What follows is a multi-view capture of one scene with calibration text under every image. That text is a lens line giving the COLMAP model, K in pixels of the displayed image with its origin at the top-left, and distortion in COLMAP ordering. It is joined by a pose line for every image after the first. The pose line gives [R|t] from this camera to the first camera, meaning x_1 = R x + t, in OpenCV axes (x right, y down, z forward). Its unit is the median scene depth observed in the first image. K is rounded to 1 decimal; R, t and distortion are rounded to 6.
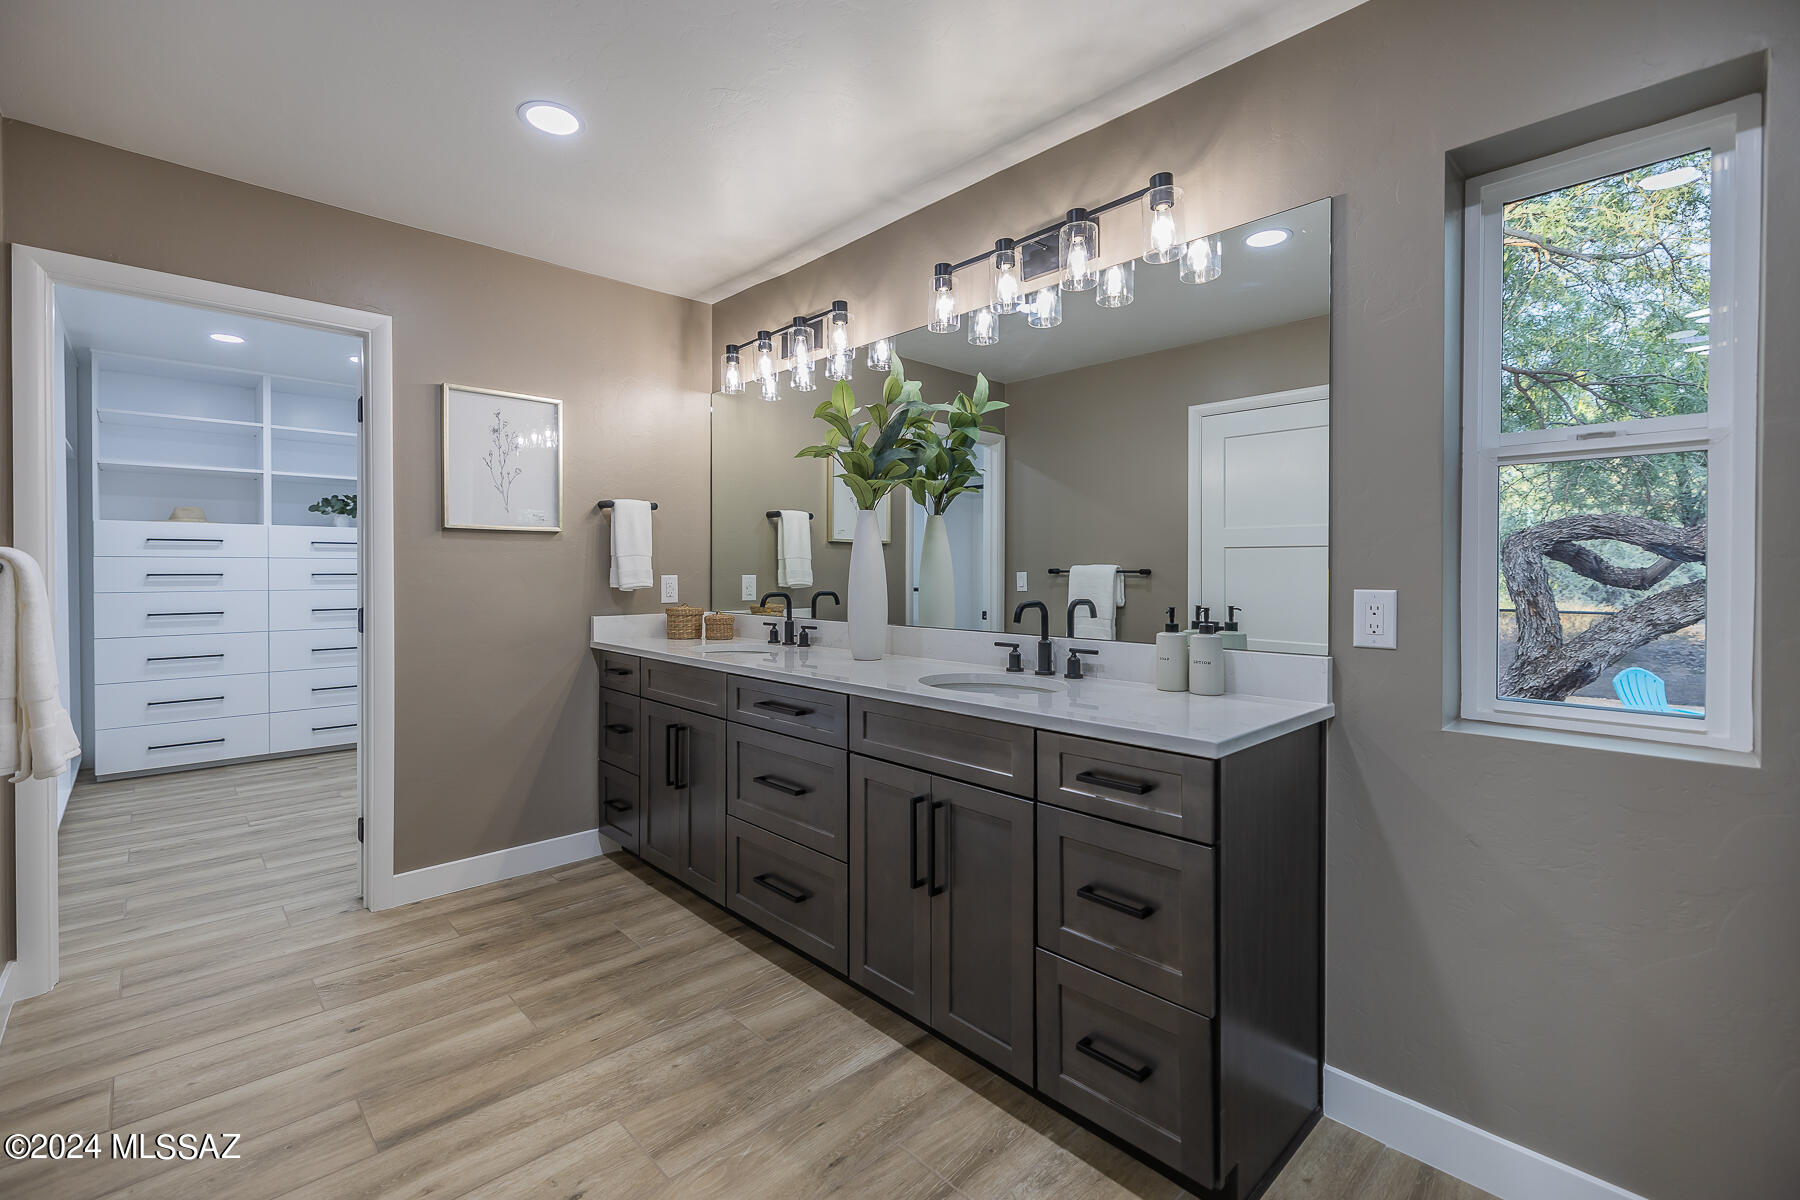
lens RADIAL K [[789.5, 0, 892.7], [0, 789.5, 584.3], [0, 0, 1]] dist [0.015978, -0.000132]
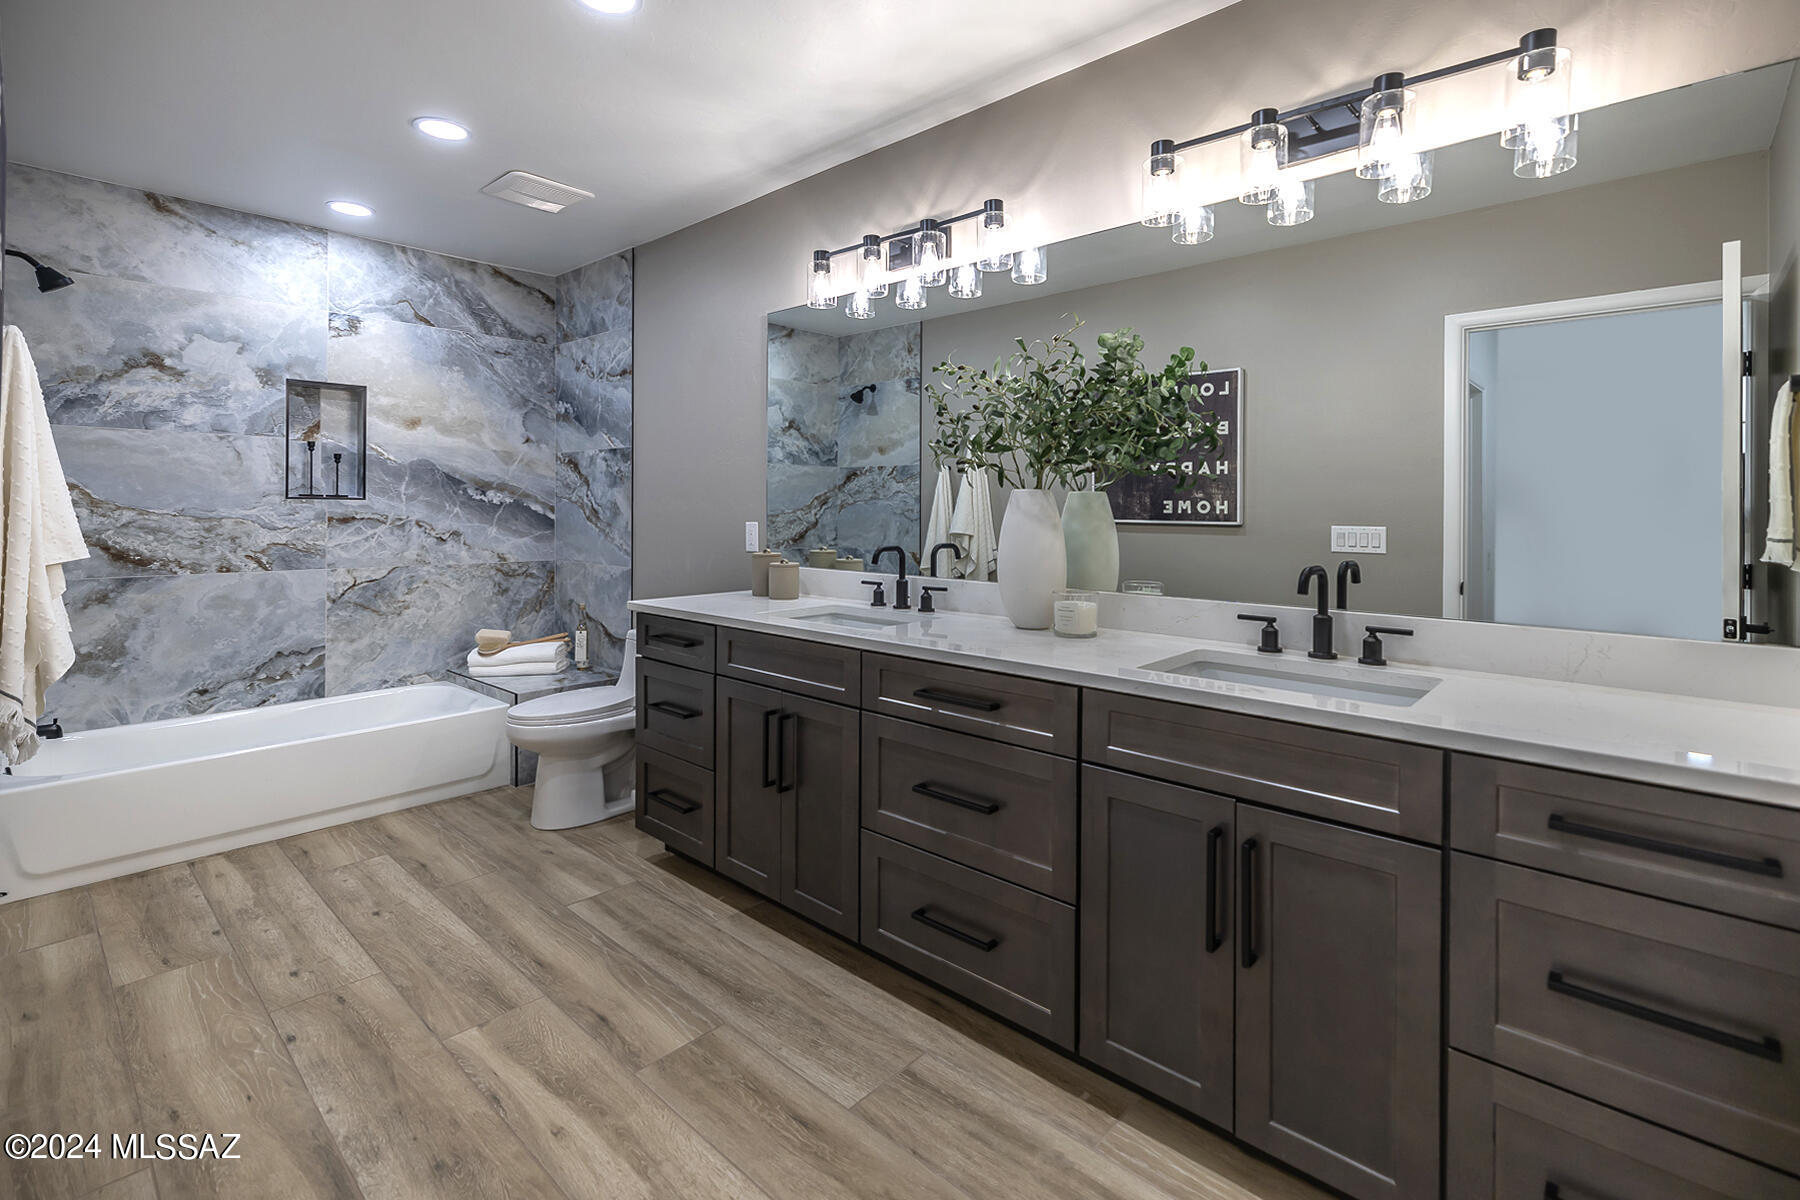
lens RADIAL K [[711.2, 0, 903.2], [0, 711.2, 533.0], [0, 0, 1]] dist [-0.011677, 0.000012]
pose [[0.989455, 0.014426, 0.144117, -0.329293], [-0.014893, 0.999887, 0.002161, -0.006784], [-0.144070, -0.004284, 0.989558, 0.352862]]
